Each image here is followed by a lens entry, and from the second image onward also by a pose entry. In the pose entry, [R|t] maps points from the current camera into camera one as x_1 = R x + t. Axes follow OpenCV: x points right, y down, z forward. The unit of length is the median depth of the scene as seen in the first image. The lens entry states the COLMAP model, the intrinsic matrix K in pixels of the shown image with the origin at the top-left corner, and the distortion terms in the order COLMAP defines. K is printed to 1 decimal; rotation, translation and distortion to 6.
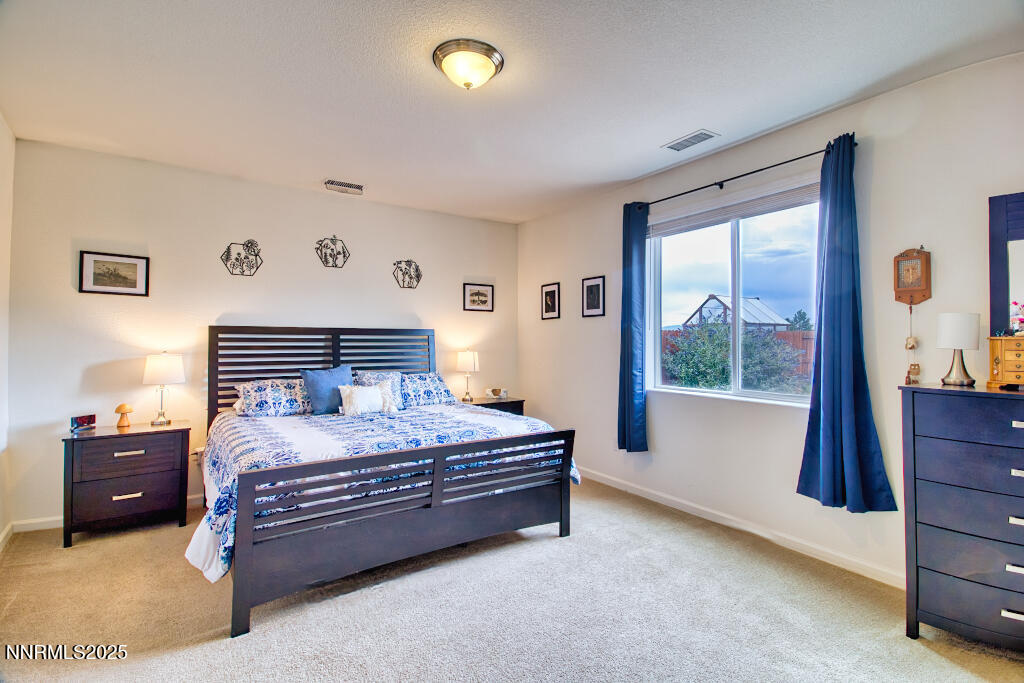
lens RADIAL K [[482.8, 0, 515.6], [0, 482.8, 344.1], [0, 0, 1]] dist [0.041051, -0.004119]
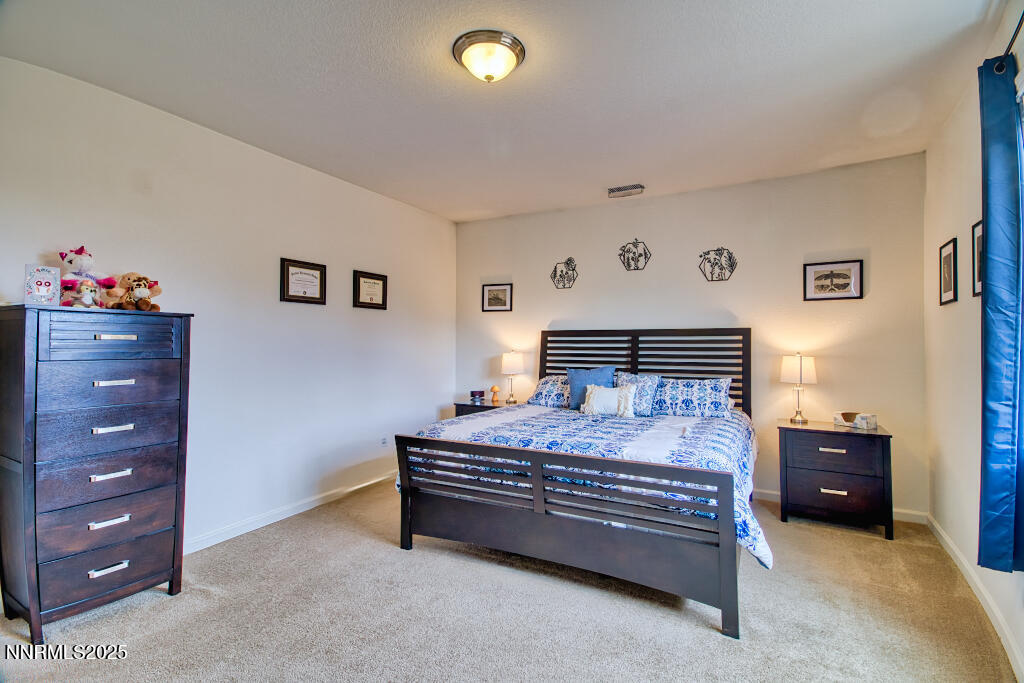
lens RADIAL K [[482.8, 0, 511.2], [0, 482.8, 334.0], [0, 0, 1]] dist [0.041051, -0.004119]
pose [[0.481609, -0.019432, -0.876171, 0.431312], [-0.004255, 0.999691, -0.024511, 0.002136], [0.876376, 0.015533, 0.481377, 0.317590]]
